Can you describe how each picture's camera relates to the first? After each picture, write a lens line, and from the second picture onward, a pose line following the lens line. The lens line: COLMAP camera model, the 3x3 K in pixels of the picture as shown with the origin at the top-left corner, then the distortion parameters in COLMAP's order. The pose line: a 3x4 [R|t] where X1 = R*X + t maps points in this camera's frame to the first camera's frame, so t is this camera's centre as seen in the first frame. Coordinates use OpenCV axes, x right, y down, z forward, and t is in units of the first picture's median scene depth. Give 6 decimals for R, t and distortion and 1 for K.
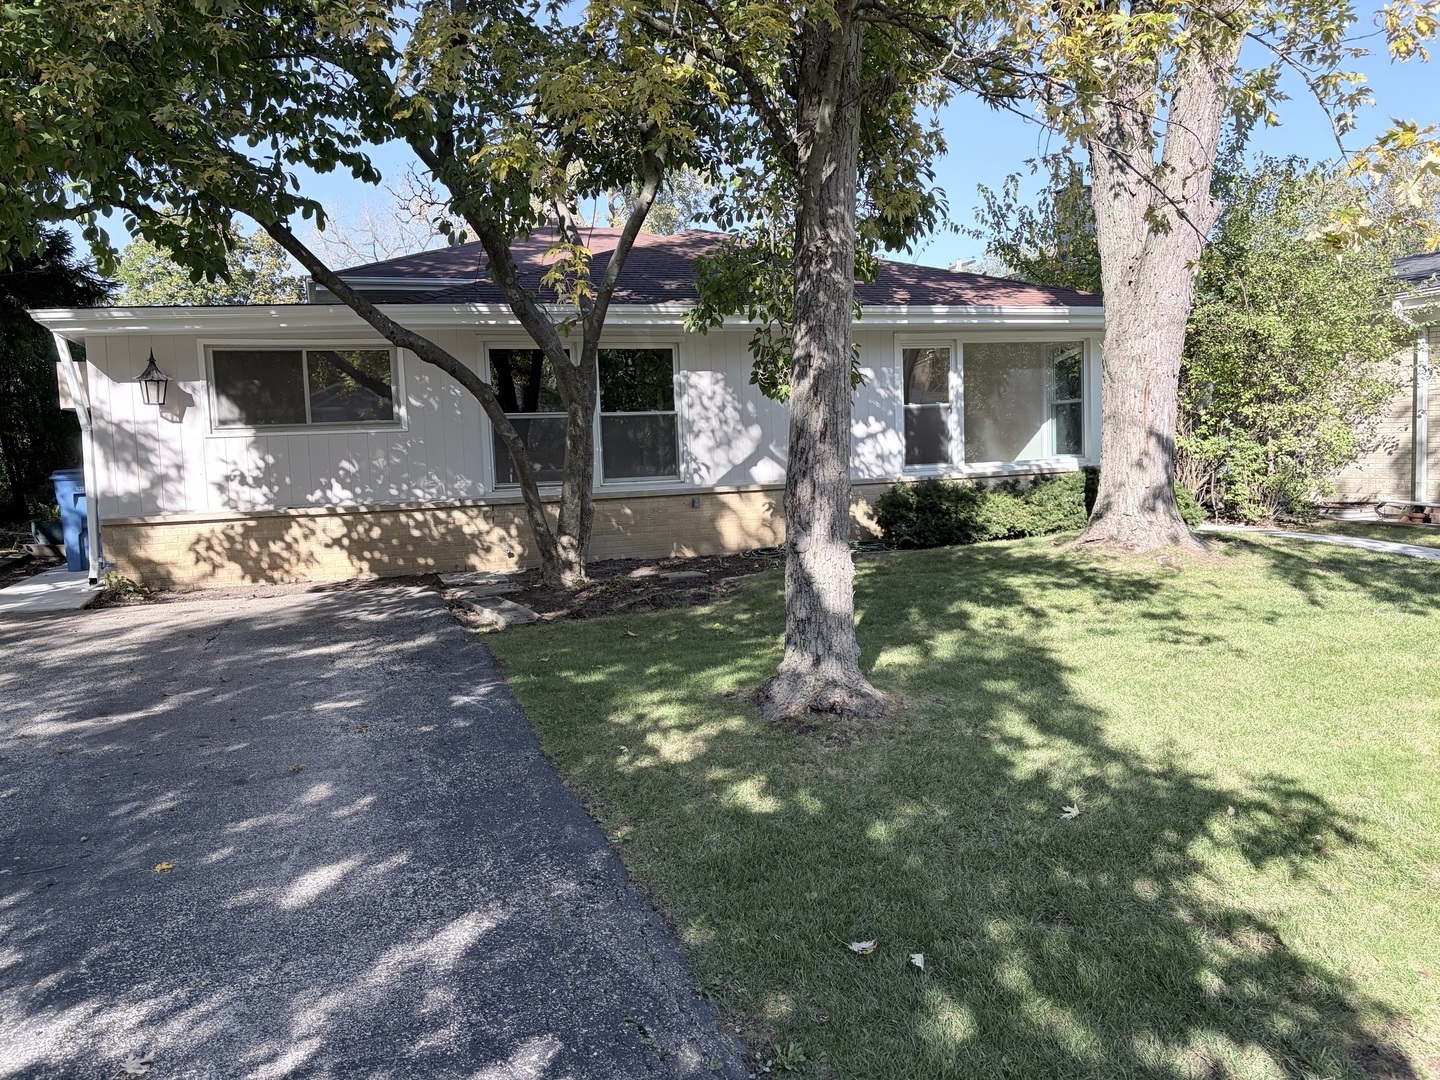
lens RADIAL K [[1090.6, 0, 742.3], [0, 1090.6, 531.5], [0, 0, 1]] dist [0.050094, -0.057335]
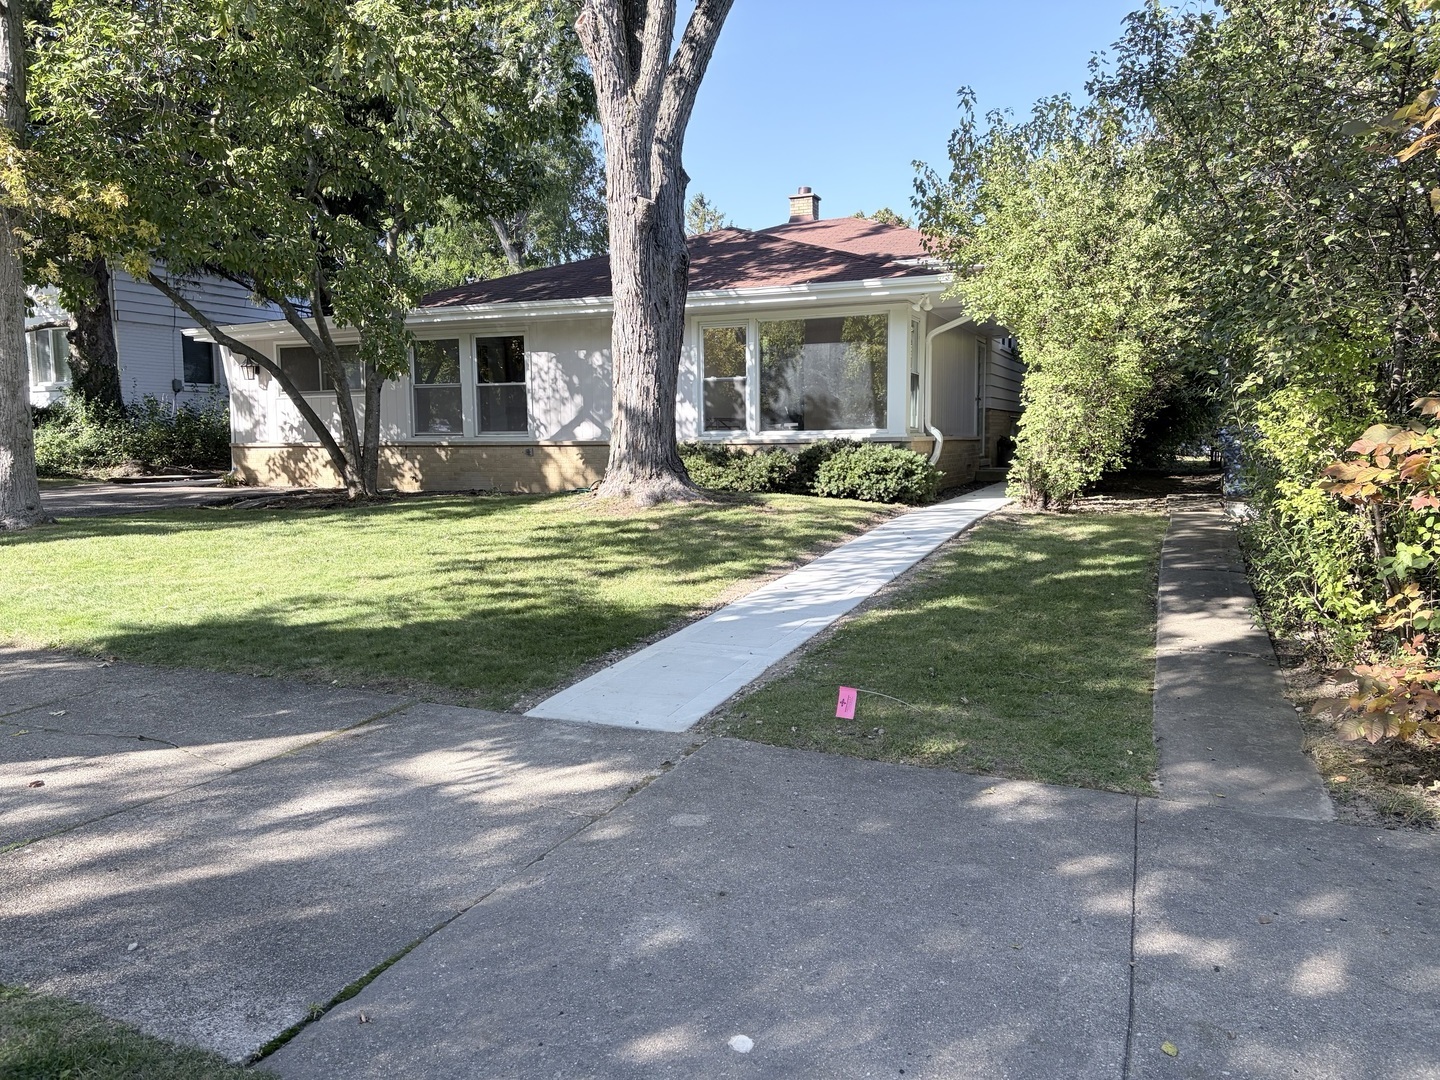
lens RADIAL K [[1090.6, 0, 722.7], [0, 1090.6, 545.6], [0, 0, 1]] dist [0.050094, -0.057335]
pose [[0.740206, 0.100423, -0.664839, 1.142985], [-0.070500, 0.994925, 0.071791, -0.028185], [0.668674, -0.006269, 0.743529, 0.182995]]
